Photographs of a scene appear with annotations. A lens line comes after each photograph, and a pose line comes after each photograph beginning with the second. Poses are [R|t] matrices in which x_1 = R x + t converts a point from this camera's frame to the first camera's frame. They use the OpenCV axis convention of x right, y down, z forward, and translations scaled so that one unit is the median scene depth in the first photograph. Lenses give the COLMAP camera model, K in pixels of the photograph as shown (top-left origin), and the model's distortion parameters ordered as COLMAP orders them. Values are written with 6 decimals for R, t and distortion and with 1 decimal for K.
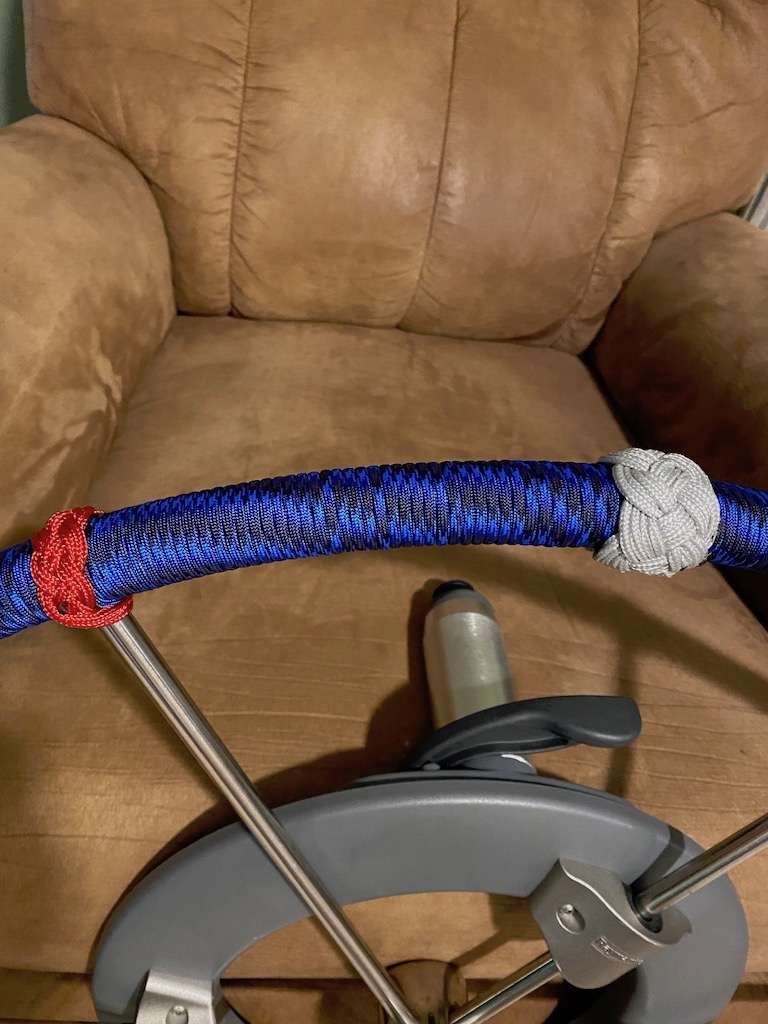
lens RADIAL K [[820.1, 0, 384.0], [0, 820.1, 512.0], [0, 0, 1]] dist [-0.100456, 0.080803]
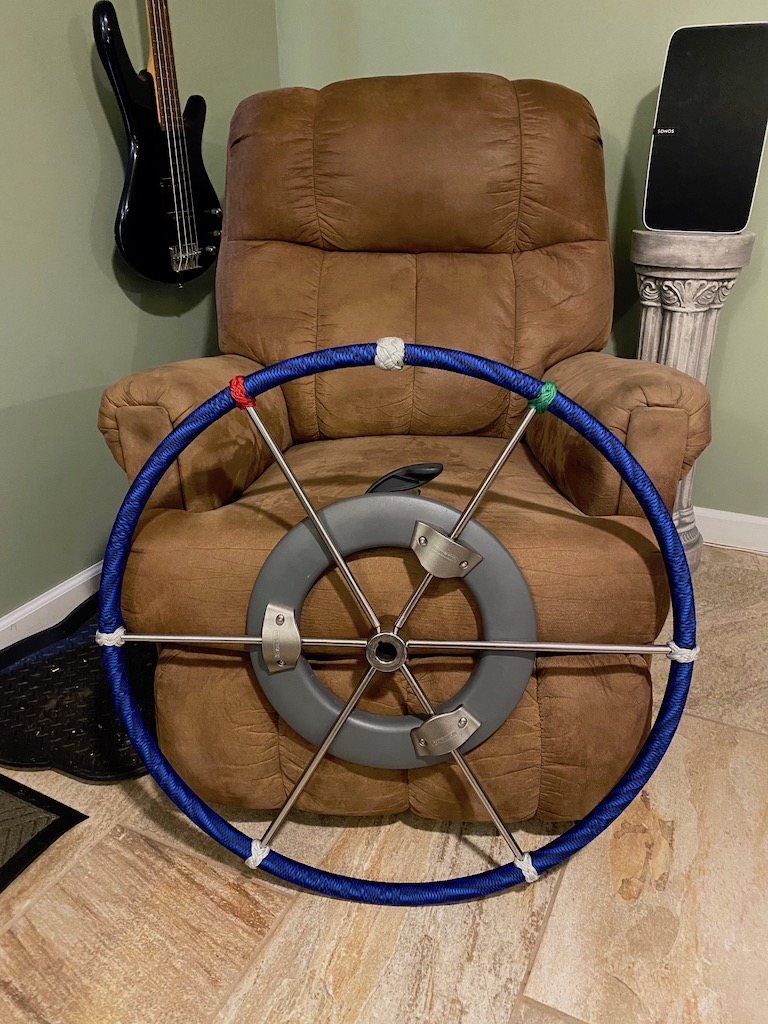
lens RADIAL K [[820.1, 0, 384.0], [0, 820.1, 512.0], [0, 0, 1]] dist [-0.100456, 0.080803]
pose [[0.977029, -0.130584, -0.168409, 0.274443], [0.062190, 0.930580, -0.360769, 0.658832], [0.203828, 0.342008, 0.917325, -0.709918]]
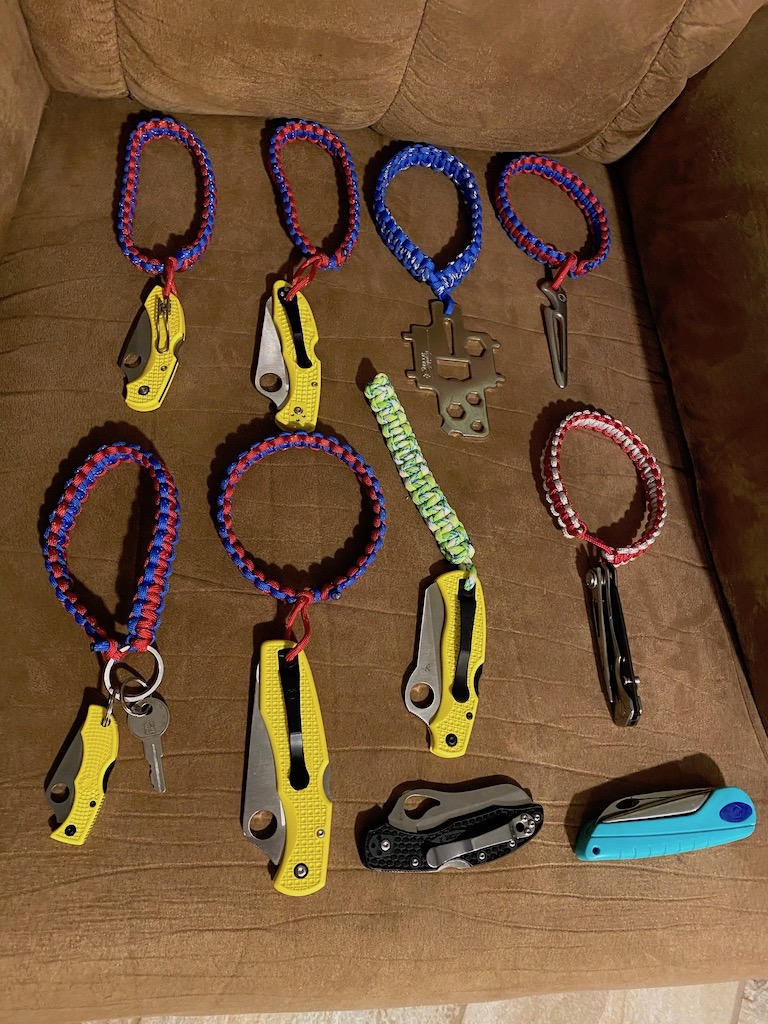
lens RADIAL K [[800.8, 0, 398.3], [0, 800.8, 511.1], [0, 0, 1]] dist [-0.093888, 0.081517]
pose [[0.996123, 0.052790, 0.070376, 0.013348], [-0.080952, 0.863203, 0.498324, -0.313946], [-0.034443, -0.502089, 0.864130, 0.248560]]
